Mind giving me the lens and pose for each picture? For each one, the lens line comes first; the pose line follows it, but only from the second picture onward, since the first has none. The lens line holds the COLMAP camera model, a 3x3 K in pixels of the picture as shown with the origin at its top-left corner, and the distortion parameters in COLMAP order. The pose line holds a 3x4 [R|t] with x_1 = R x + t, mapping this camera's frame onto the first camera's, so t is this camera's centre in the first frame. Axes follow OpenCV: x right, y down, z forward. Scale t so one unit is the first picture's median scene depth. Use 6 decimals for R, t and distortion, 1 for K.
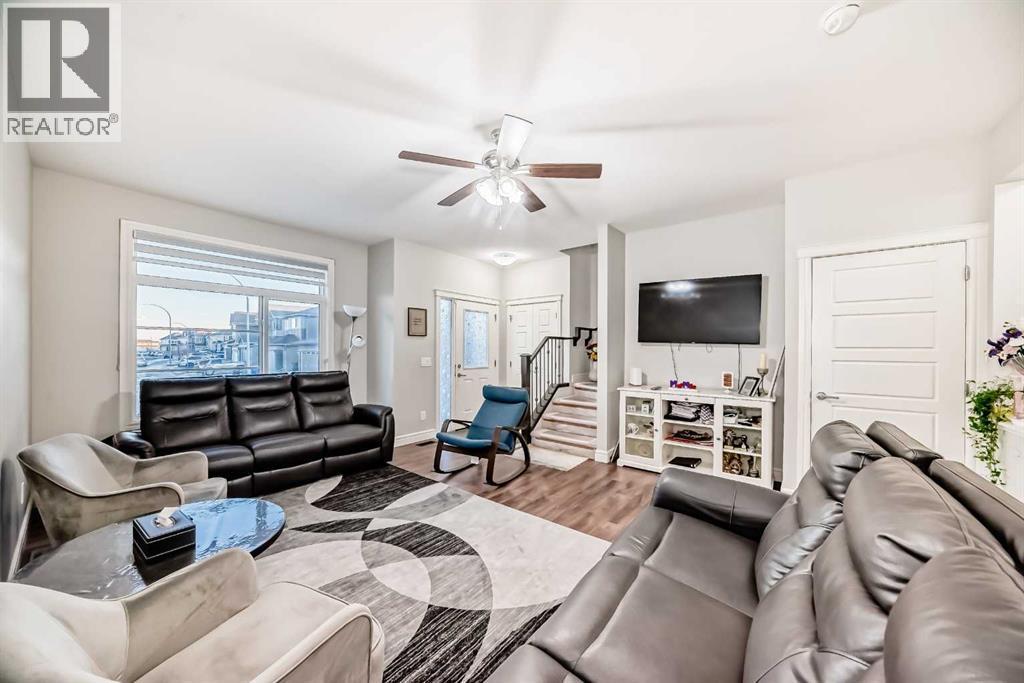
lens RADIAL K [[360.9, 0, 514.7], [0, 360.9, 345.8], [0, 0, 1]] dist [-0.017215, 0.000074]
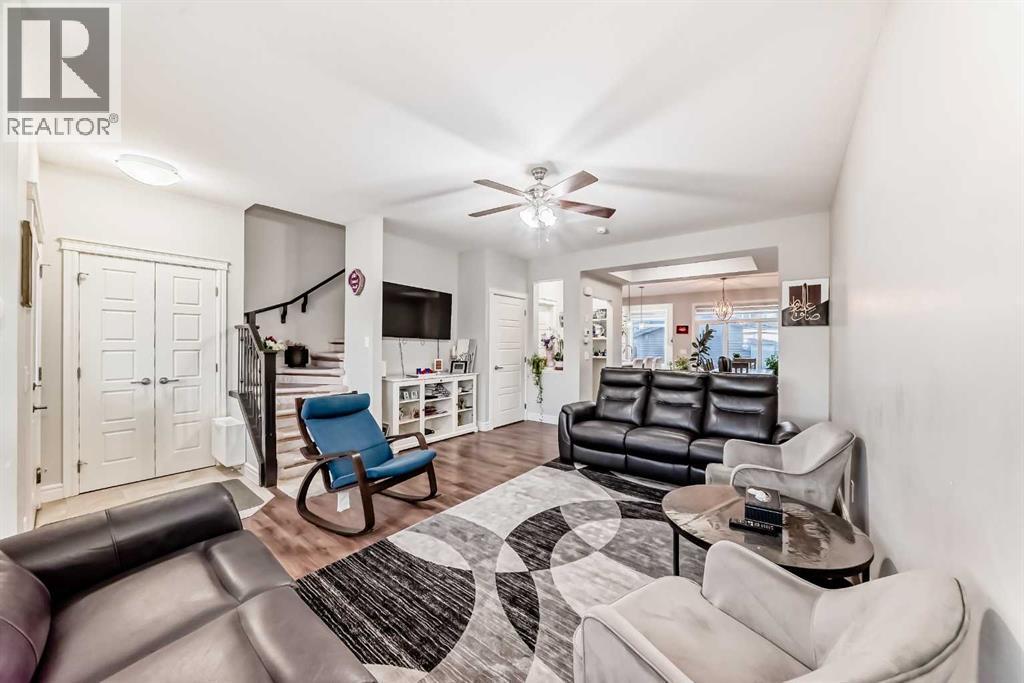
lens RADIAL K [[360.9, 0, 514.7], [0, 360.9, 345.8], [0, 0, 1]] dist [-0.017215, 0.000074]
pose [[-0.011427, -0.000474, 0.999935, -1.085816], [-0.005017, 0.999987, 0.000416, 0.023368], [-0.999922, -0.005012, -0.011429, 0.947004]]
